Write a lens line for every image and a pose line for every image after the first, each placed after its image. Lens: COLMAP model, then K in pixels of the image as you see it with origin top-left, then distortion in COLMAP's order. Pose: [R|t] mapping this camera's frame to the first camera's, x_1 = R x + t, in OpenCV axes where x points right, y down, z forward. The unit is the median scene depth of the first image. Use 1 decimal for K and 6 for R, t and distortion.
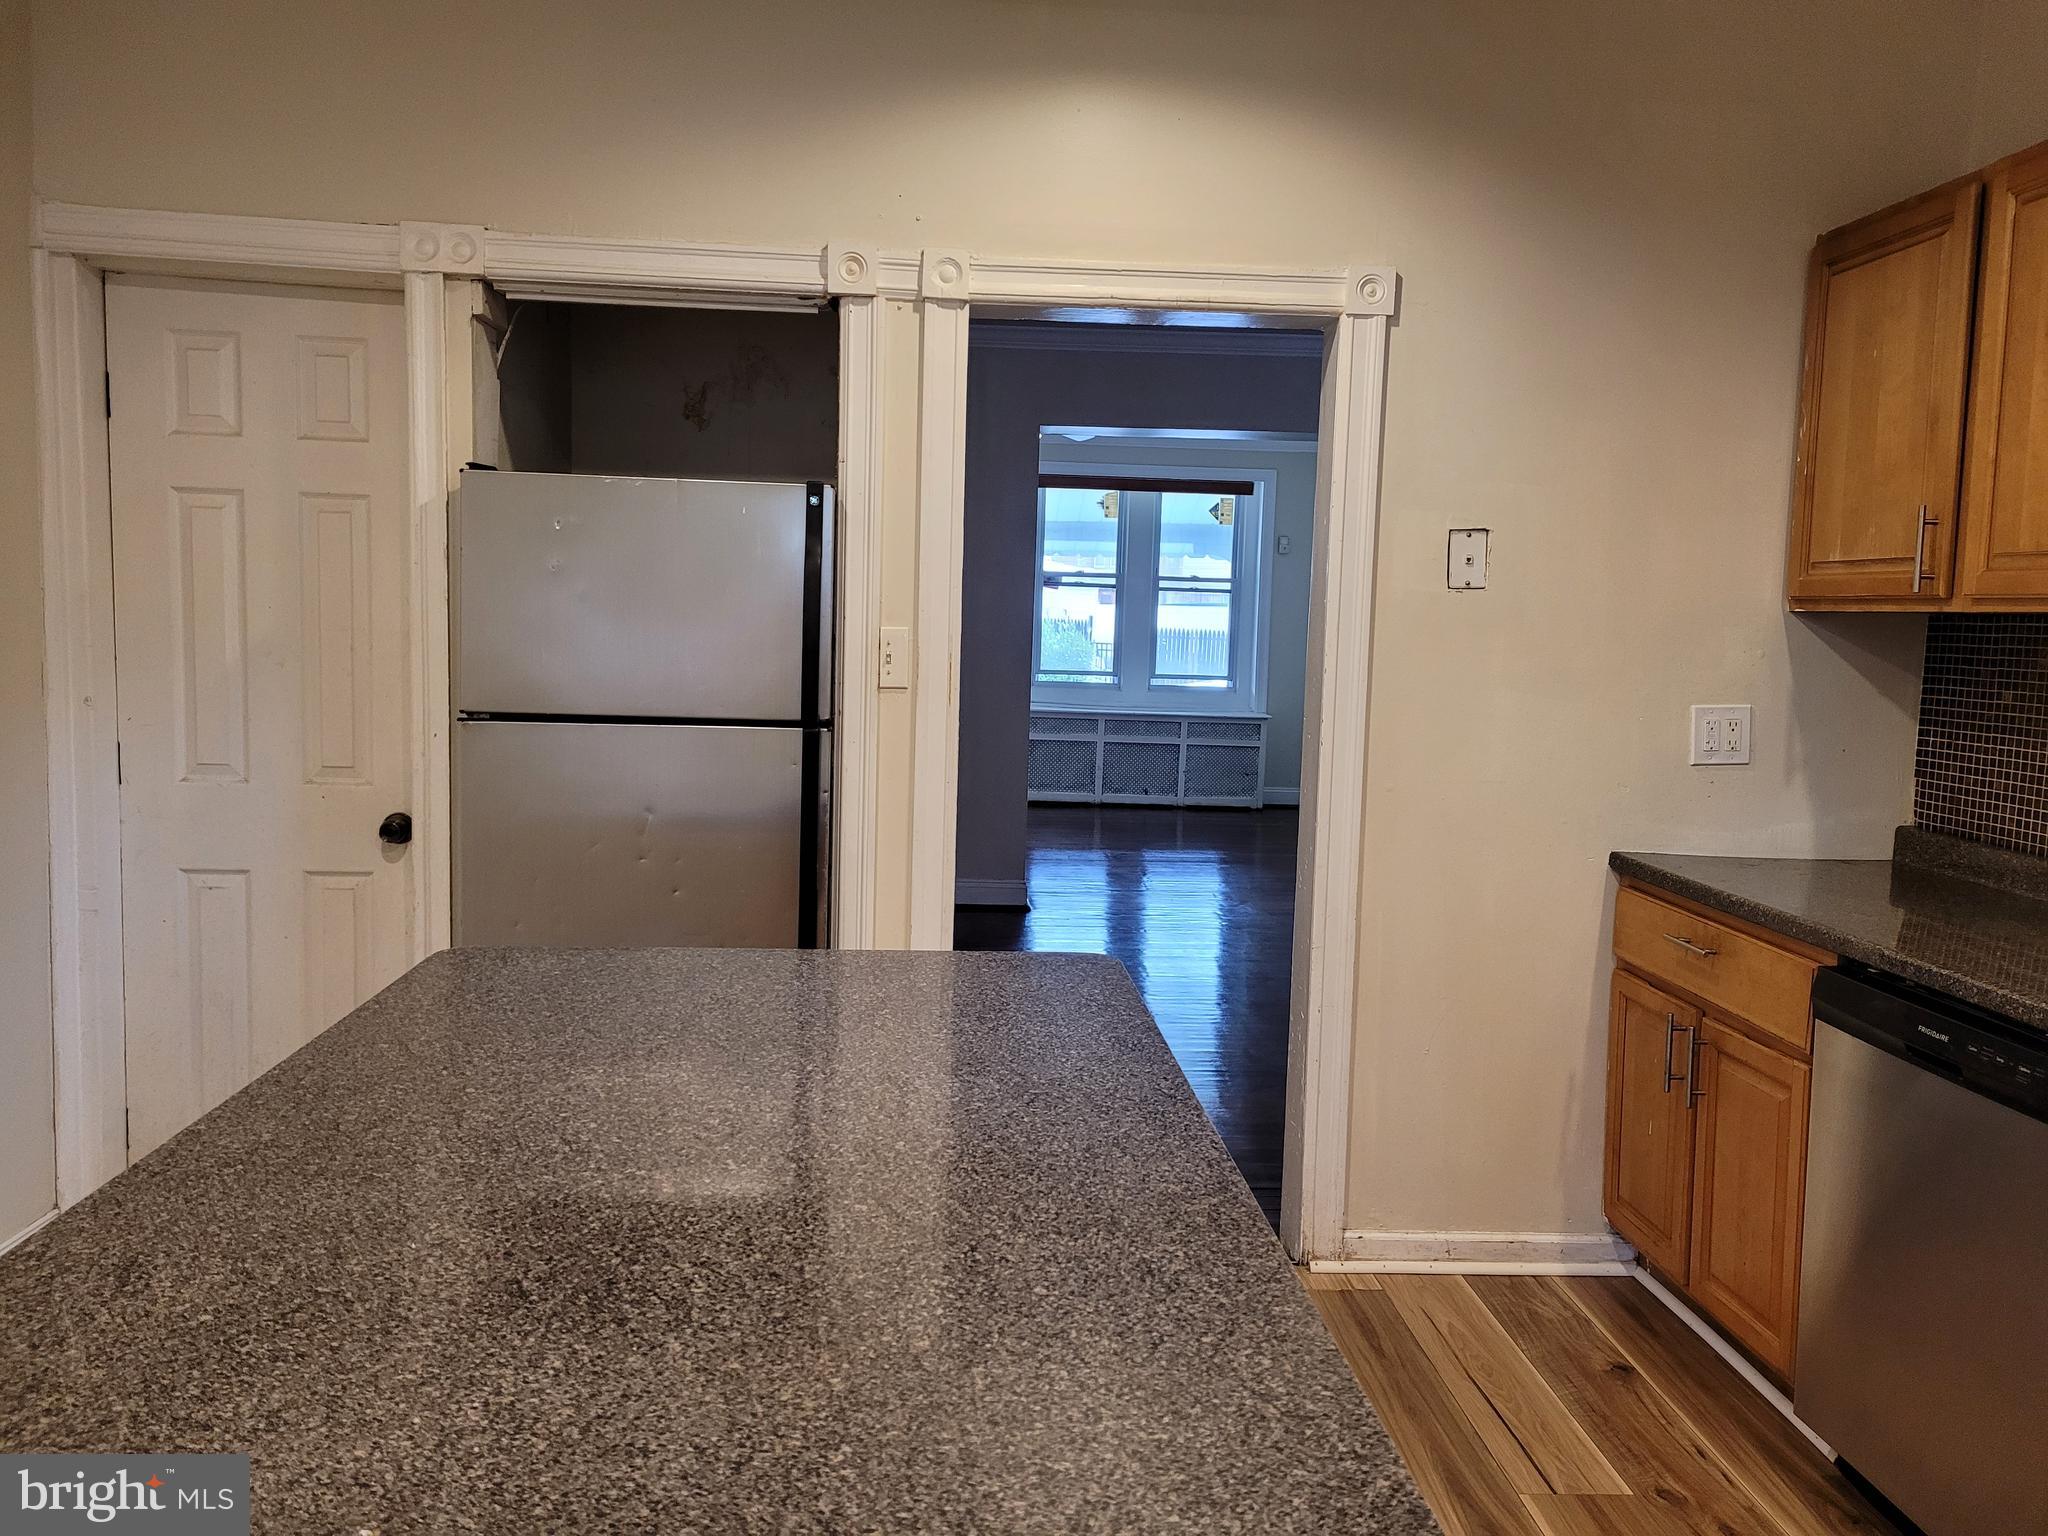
lens RADIAL K [[1550.1, 0, 967.1], [0, 1550.1, 770.1], [0, 0, 1]] dist [0.040391, -0.017890]
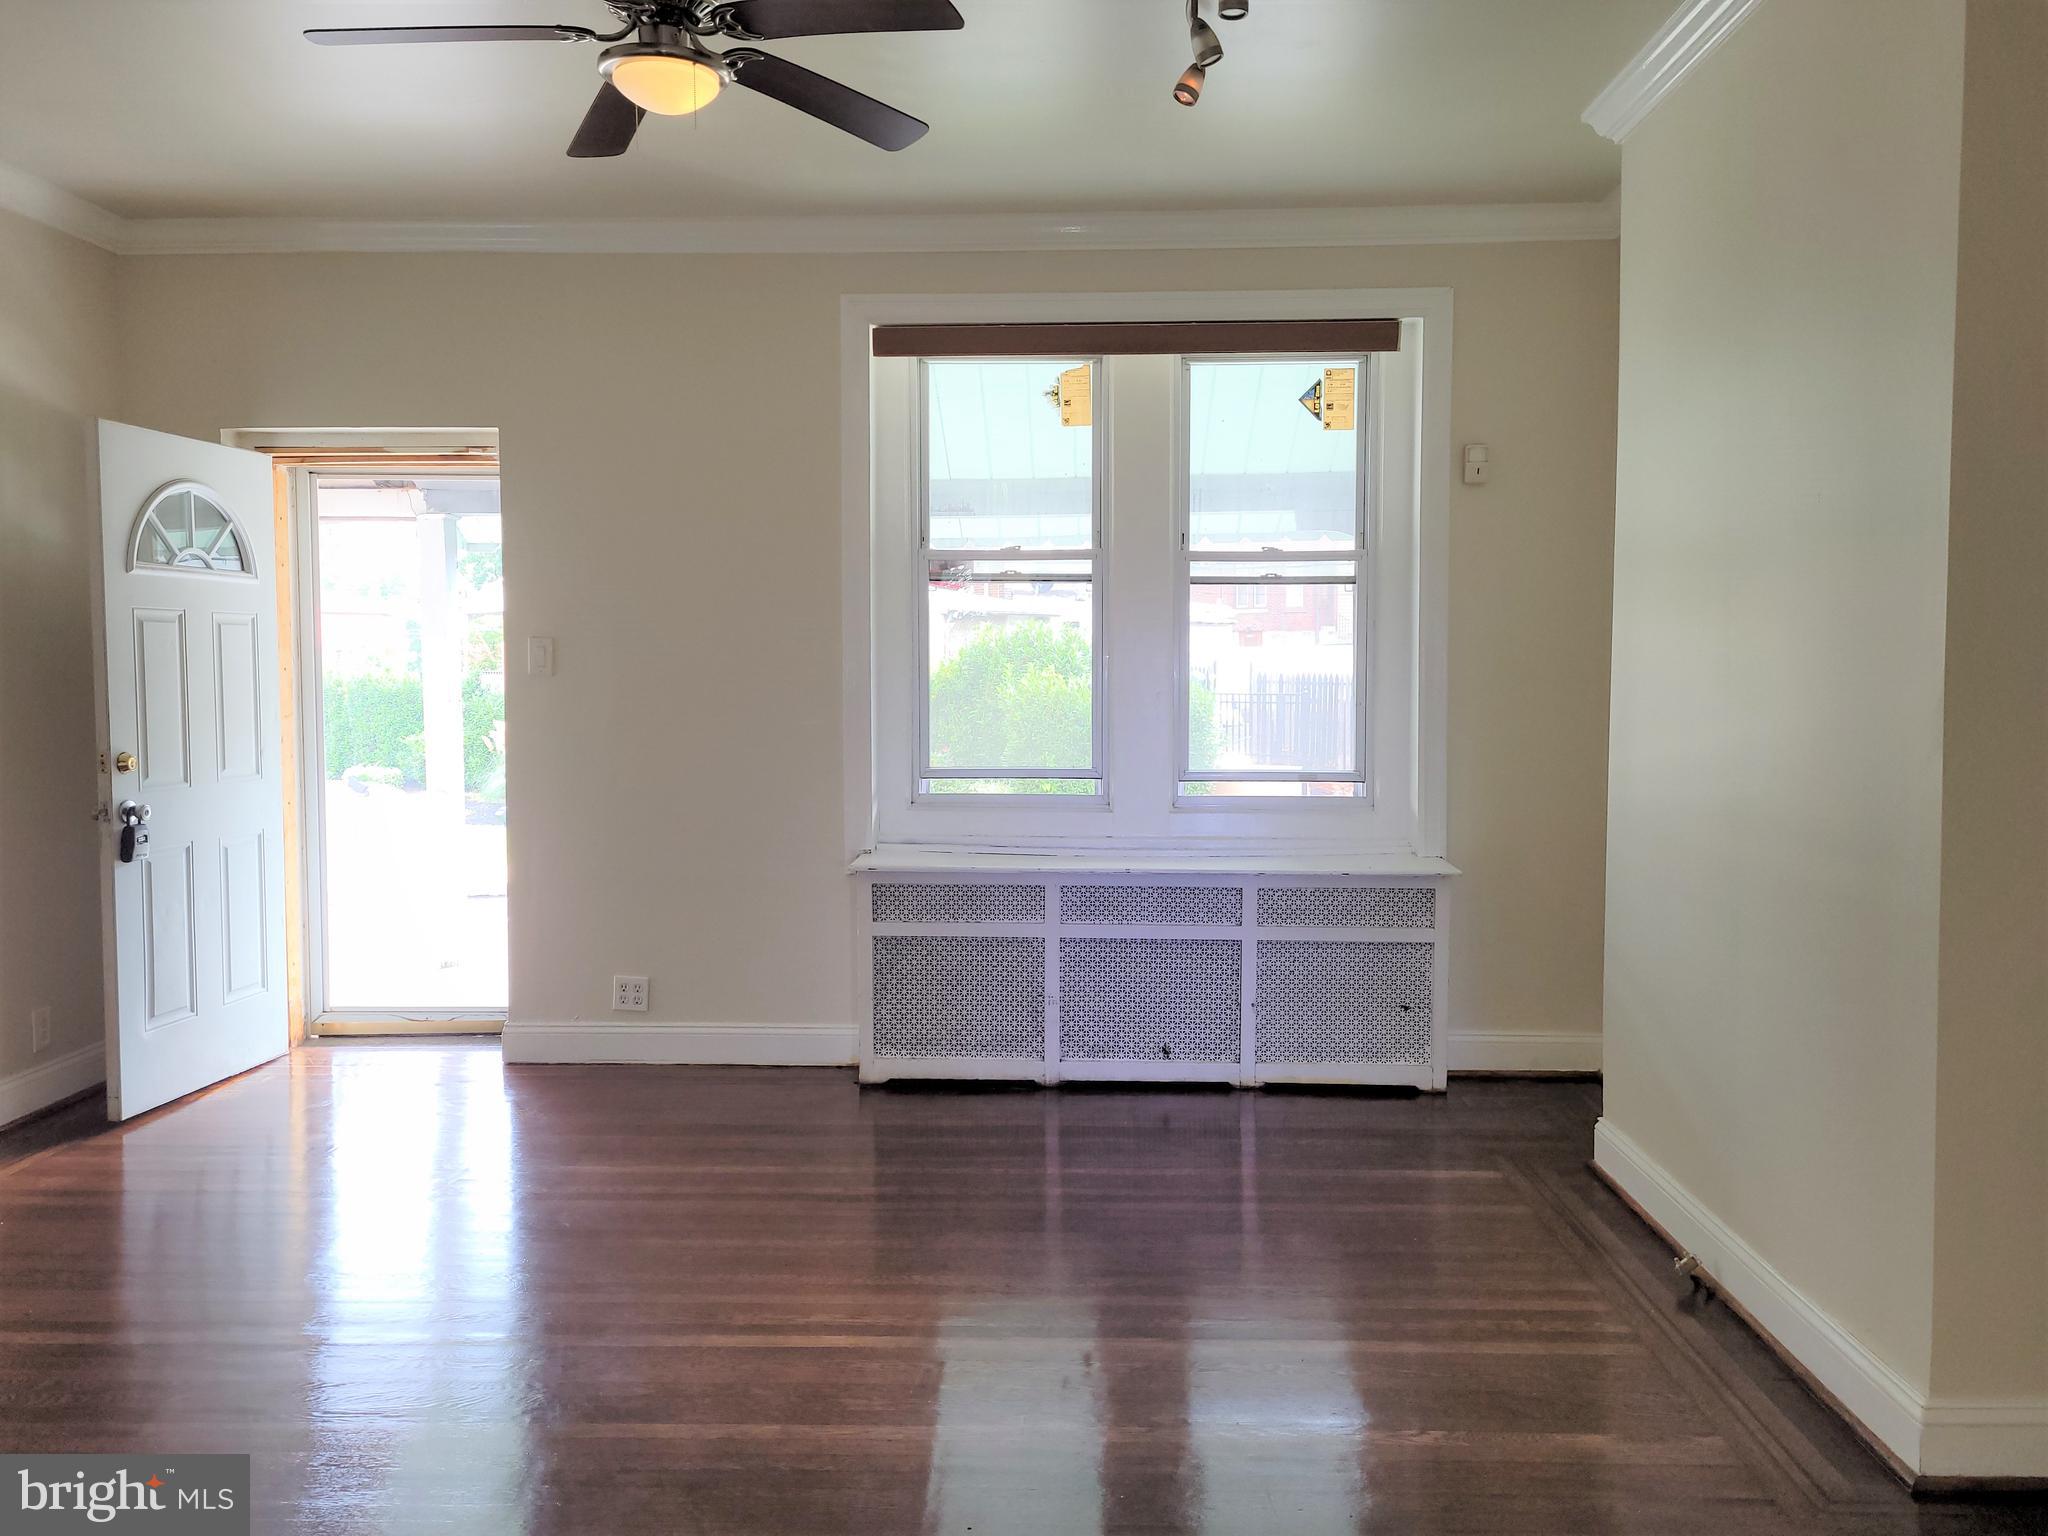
lens RADIAL K [[1550.1, 0, 1017.3], [0, 1550.1, 754.0], [0, 0, 1]] dist [0.040391, -0.017890]
pose [[0.995104, -0.027053, -0.095055, 0.116330], [0.023658, 0.999048, -0.036659, -0.052755], [0.095956, 0.034231, 0.994797, 0.562397]]
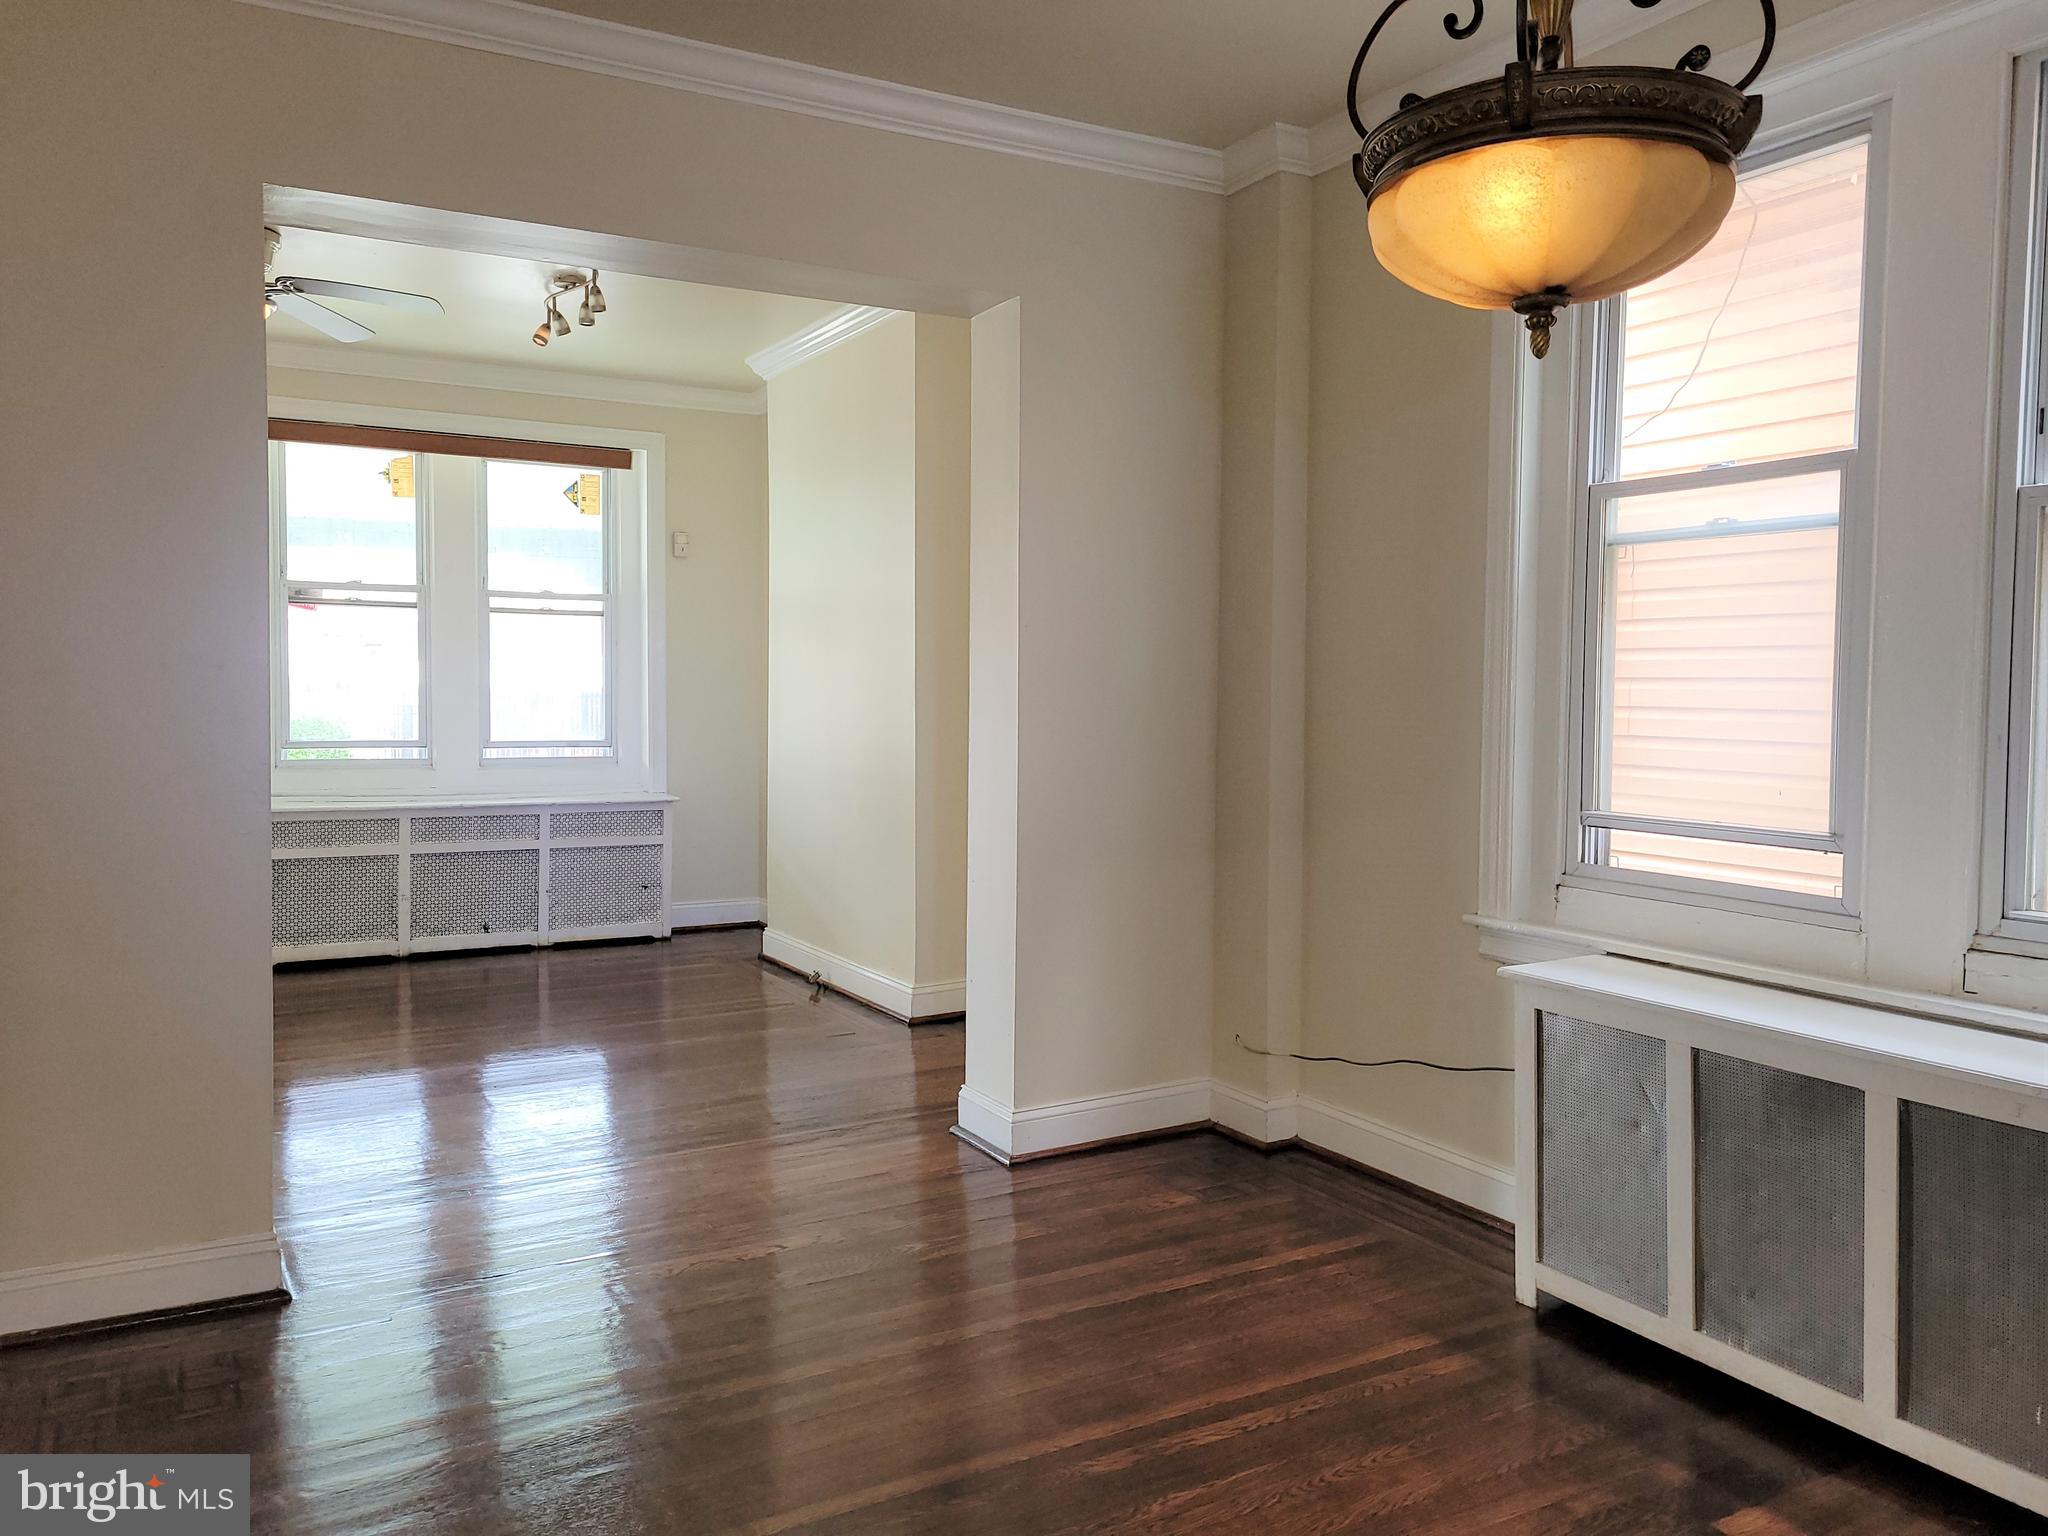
lens RADIAL K [[1550.1, 0, 1029.1], [0, 1550.1, 757.4], [0, 0, 1]] dist [0.040391, -0.017890]
pose [[0.893391, -0.043767, 0.447142, 0.031949], [0.061625, 0.997775, -0.025463, -0.025389], [-0.445033, 0.050304, 0.894100, 0.327551]]
